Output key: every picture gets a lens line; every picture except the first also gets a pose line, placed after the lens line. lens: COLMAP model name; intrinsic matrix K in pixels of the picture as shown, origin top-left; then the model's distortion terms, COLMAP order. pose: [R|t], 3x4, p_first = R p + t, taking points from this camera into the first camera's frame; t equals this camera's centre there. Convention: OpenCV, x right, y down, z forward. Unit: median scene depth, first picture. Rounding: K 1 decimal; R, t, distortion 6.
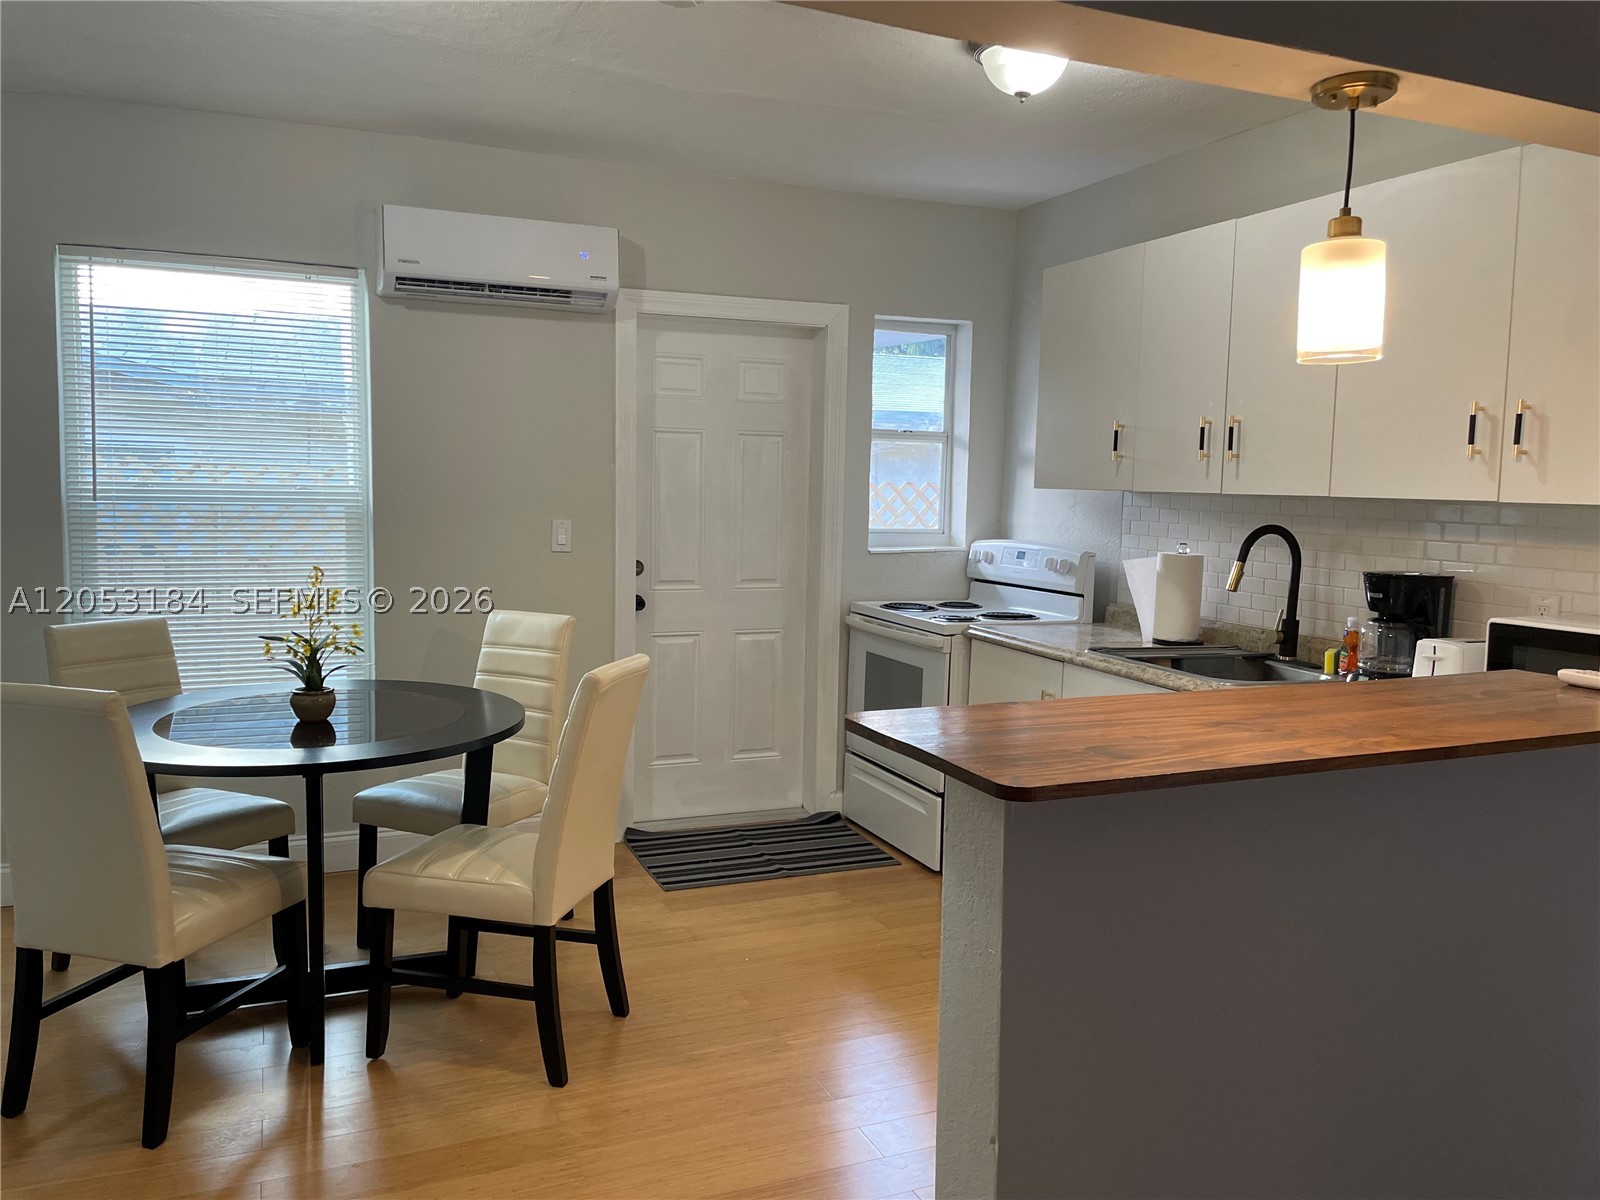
lens RADIAL K [[1208.1, 0, 787.0], [0, 1208.1, 595.2], [0, 0, 1]] dist [0.086315, -0.105442]
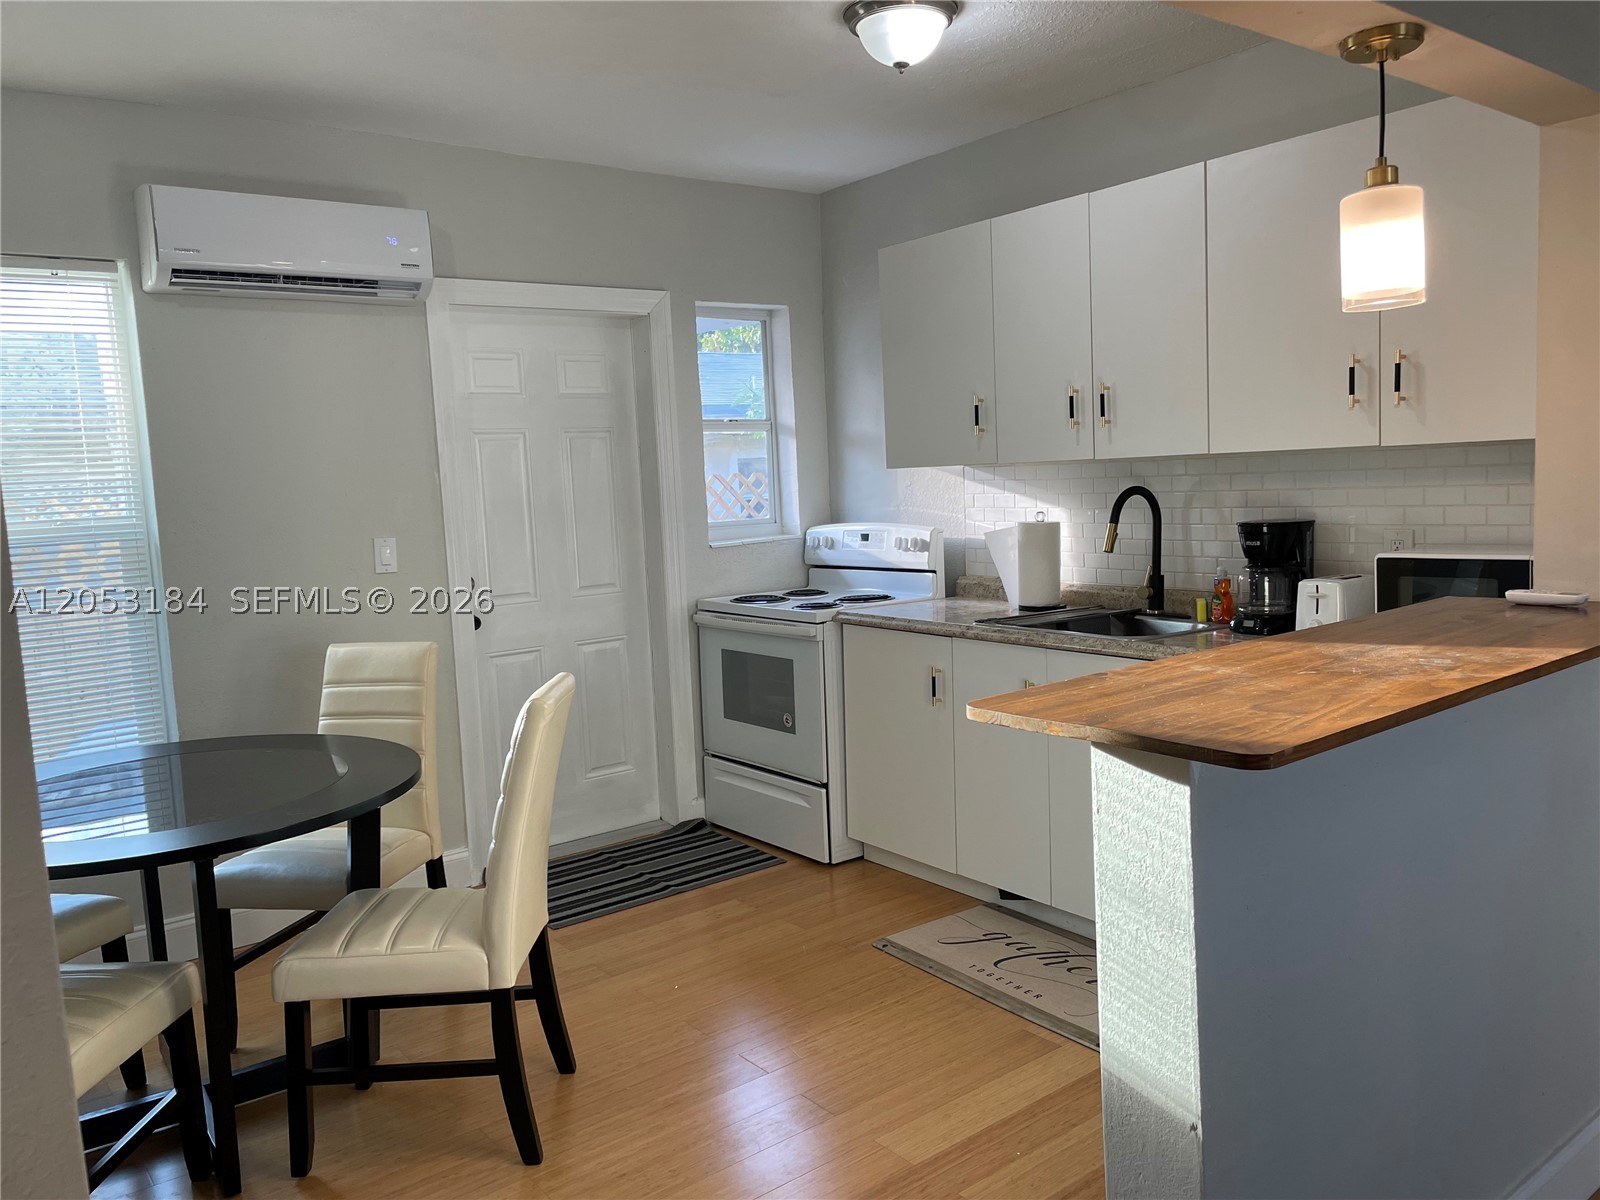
lens RADIAL K [[1208.1, 0, 808.7], [0, 1208.1, 590.7], [0, 0, 1]] dist [0.086315, -0.105442]
pose [[0.962749, -0.090291, 0.254875, -0.129085], [0.090954, 0.995813, 0.009210, -0.003007], [-0.254639, 0.014315, 0.966930, 0.056324]]
